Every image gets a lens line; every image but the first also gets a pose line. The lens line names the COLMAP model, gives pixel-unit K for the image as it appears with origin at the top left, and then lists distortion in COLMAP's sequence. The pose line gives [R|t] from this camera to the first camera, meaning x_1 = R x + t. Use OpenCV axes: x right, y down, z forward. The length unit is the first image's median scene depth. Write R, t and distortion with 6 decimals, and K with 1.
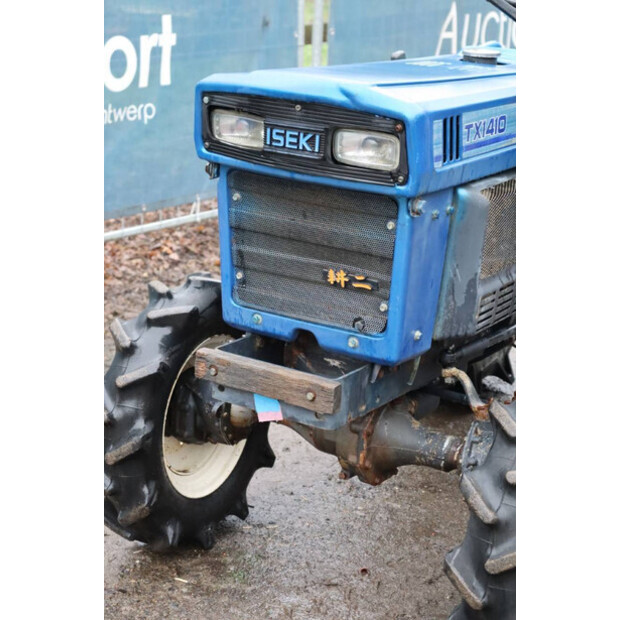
lens RADIAL K [[1455.6, 0, 301.2], [0, 1455.6, 323.4], [0, 0, 1]] dist [0.404835, 1.185187]
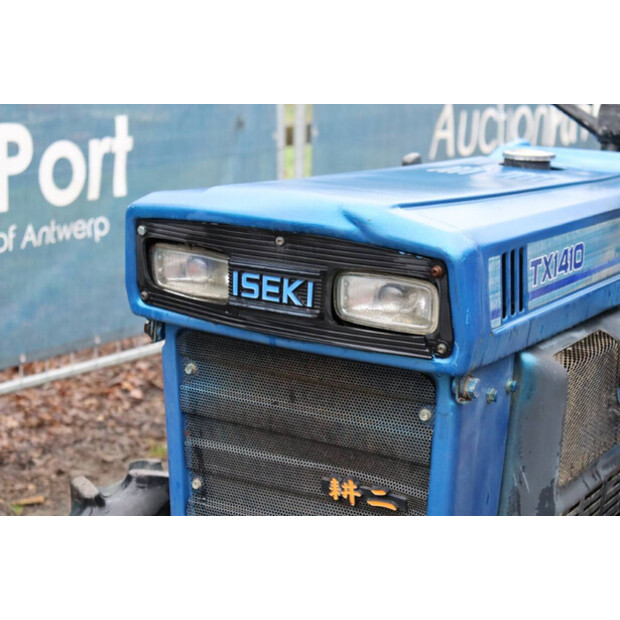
lens RADIAL K [[1455.6, 0, 301.2], [0, 1455.6, 323.4], [0, 0, 1]] dist [0.404835, 1.185187]
pose [[0.999755, -0.018947, 0.011406, -0.000613], [0.019658, 0.997636, -0.065844, -0.063159], [-0.010131, 0.066052, 0.997765, 0.332102]]
